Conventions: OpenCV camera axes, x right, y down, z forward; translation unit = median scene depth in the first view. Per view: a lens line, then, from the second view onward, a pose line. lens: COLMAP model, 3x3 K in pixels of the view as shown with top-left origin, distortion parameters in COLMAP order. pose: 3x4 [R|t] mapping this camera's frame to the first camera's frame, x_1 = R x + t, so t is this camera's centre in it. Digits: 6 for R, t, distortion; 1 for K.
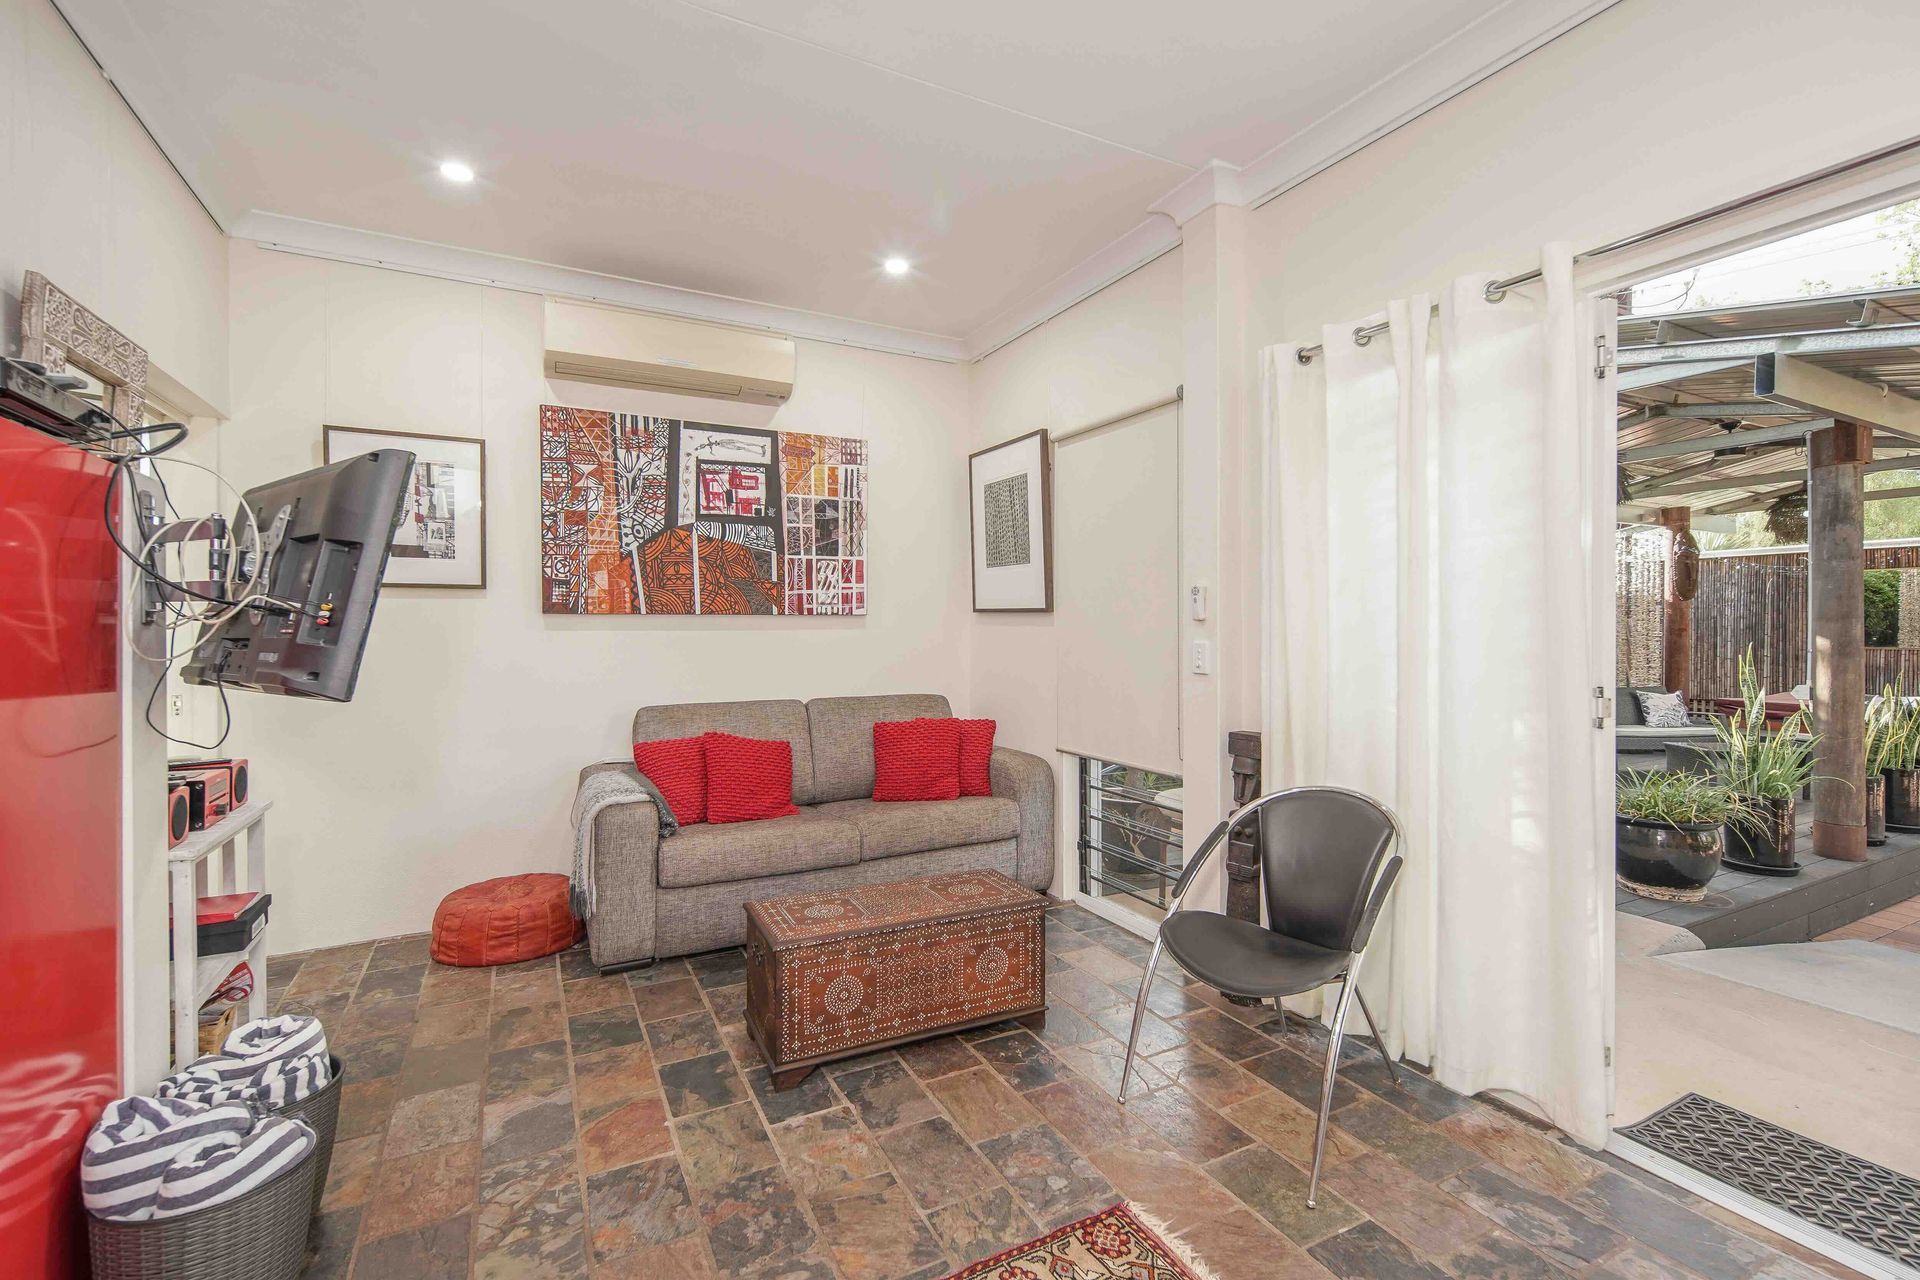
lens RADIAL K [[840.2, 0, 963.9], [0, 840.2, 627.5], [0, 0, 1]] dist [0.003532, 0.000375]
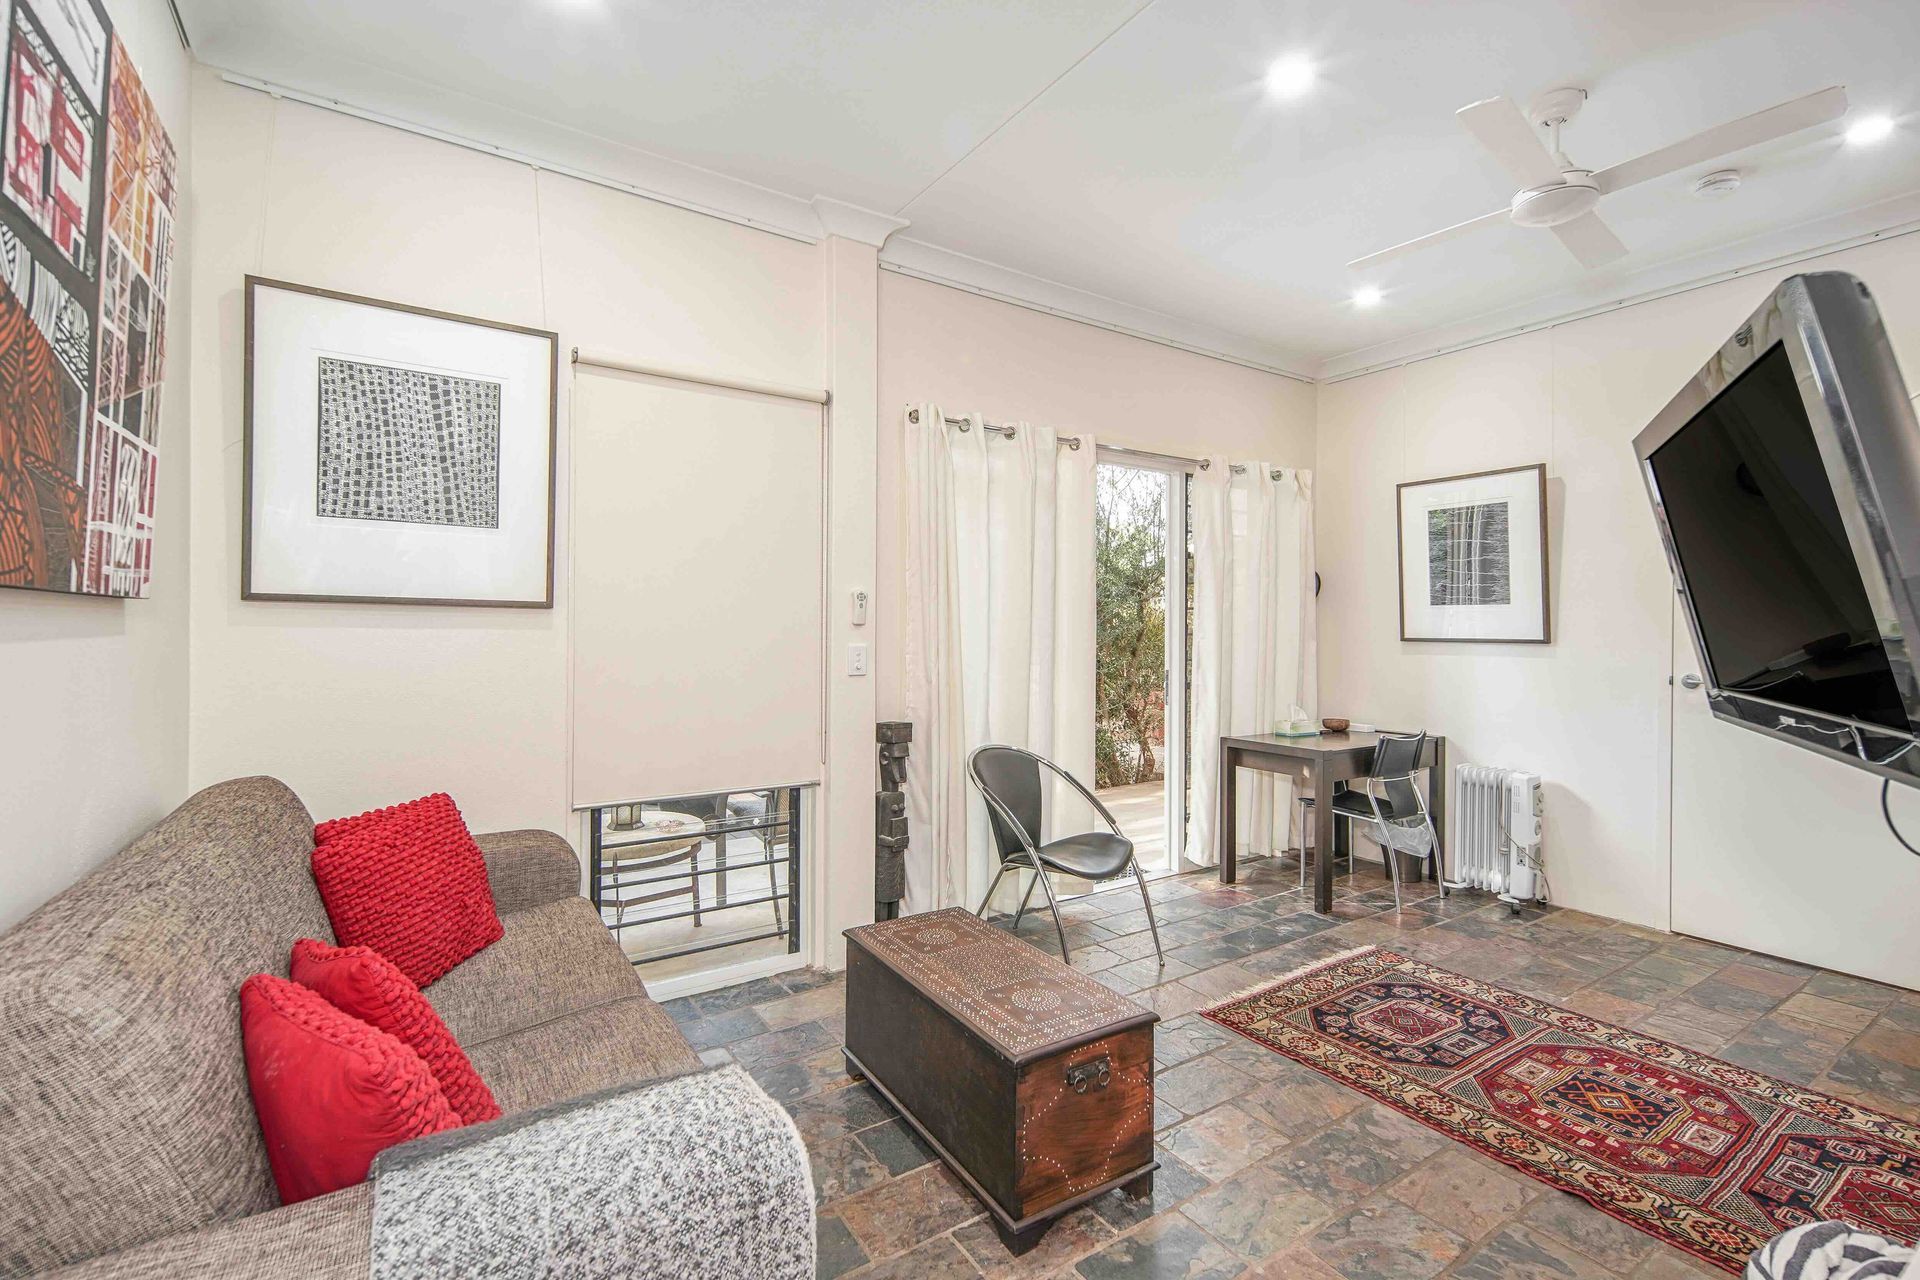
lens RADIAL K [[840.2, 0, 964.3], [0, 840.2, 631.1], [0, 0, 1]] dist [0.003532, 0.000375]
pose [[-0.087209, -0.001934, 0.996188, -0.579211], [-0.003291, 0.999993, 0.001653, -0.001935], [-0.996185, -0.003134, -0.087215, 0.705462]]
